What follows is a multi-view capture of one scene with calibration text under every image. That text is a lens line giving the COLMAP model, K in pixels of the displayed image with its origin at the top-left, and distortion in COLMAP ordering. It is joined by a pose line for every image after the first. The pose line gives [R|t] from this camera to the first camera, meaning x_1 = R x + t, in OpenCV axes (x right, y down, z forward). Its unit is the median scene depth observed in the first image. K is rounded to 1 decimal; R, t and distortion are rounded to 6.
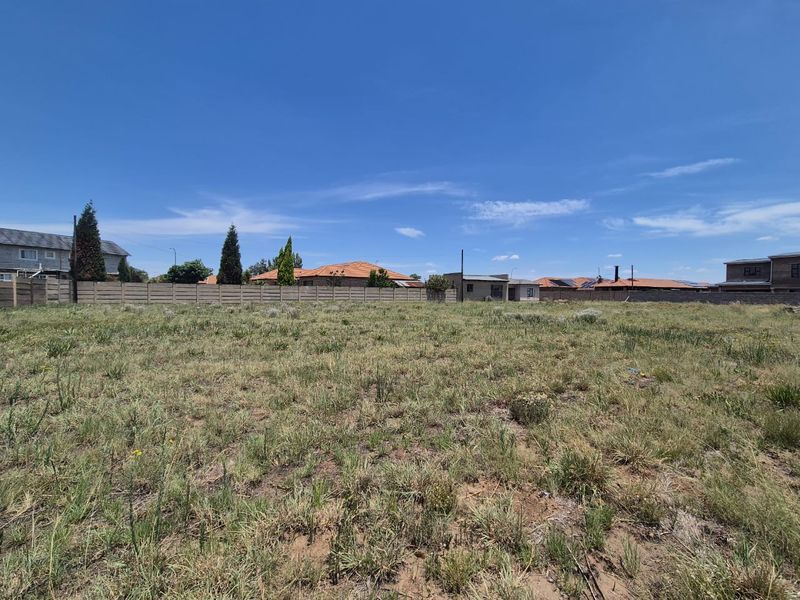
lens RADIAL K [[330.0, 0, 397.8], [0, 330.0, 300.9], [0, 0, 1]] dist [-0.000787, 0.001868]
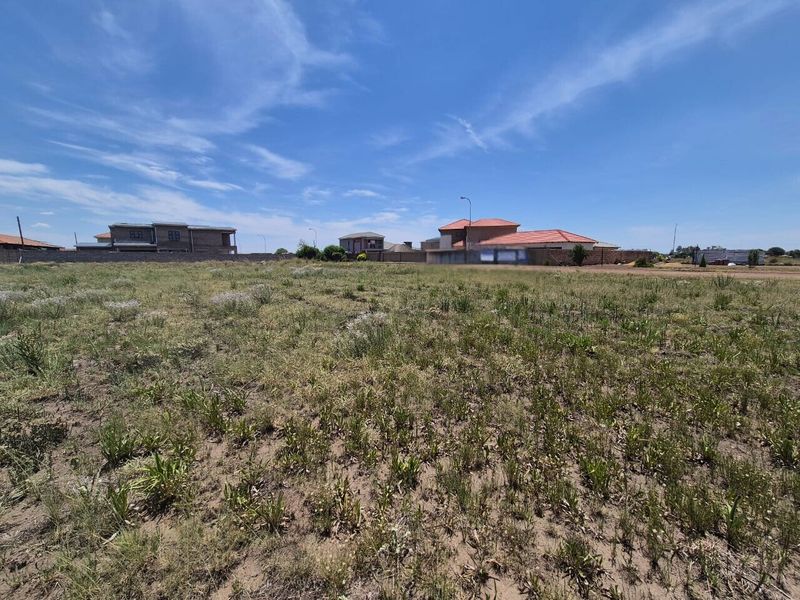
lens RADIAL K [[330.0, 0, 398.8], [0, 330.0, 299.8], [0, 0, 1]] dist [-0.000787, 0.001868]
pose [[-0.165158, -0.137926, 0.976575, -0.356119], [0.021201, 0.989448, 0.143330, -0.010111], [-0.986039, 0.044377, -0.160491, 0.378504]]
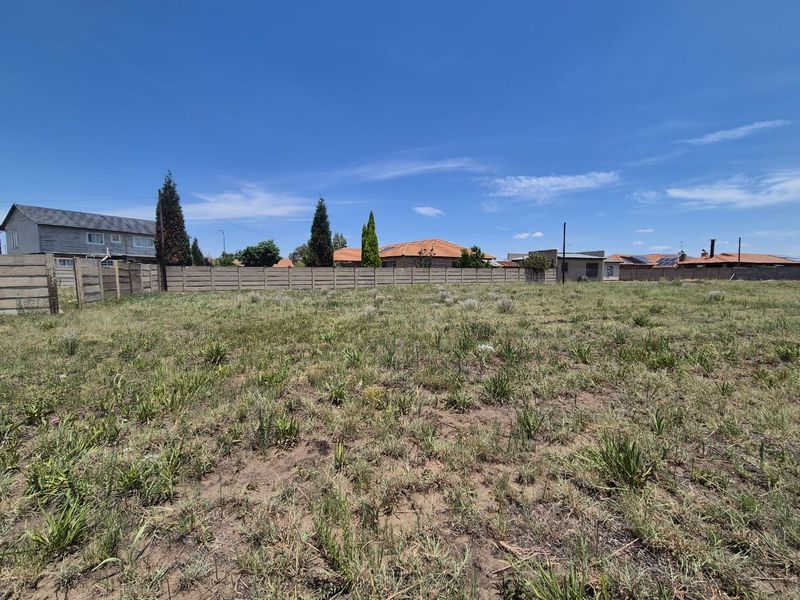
lens RADIAL K [[330.0, 0, 396.5], [0, 330.0, 300.2], [0, 0, 1]] dist [-0.000787, 0.001868]
pose [[0.998222, -0.009757, -0.058803, -0.217328], [0.013028, 0.998374, 0.055501, -0.007056], [0.058166, -0.056168, 0.996726, 0.114218]]
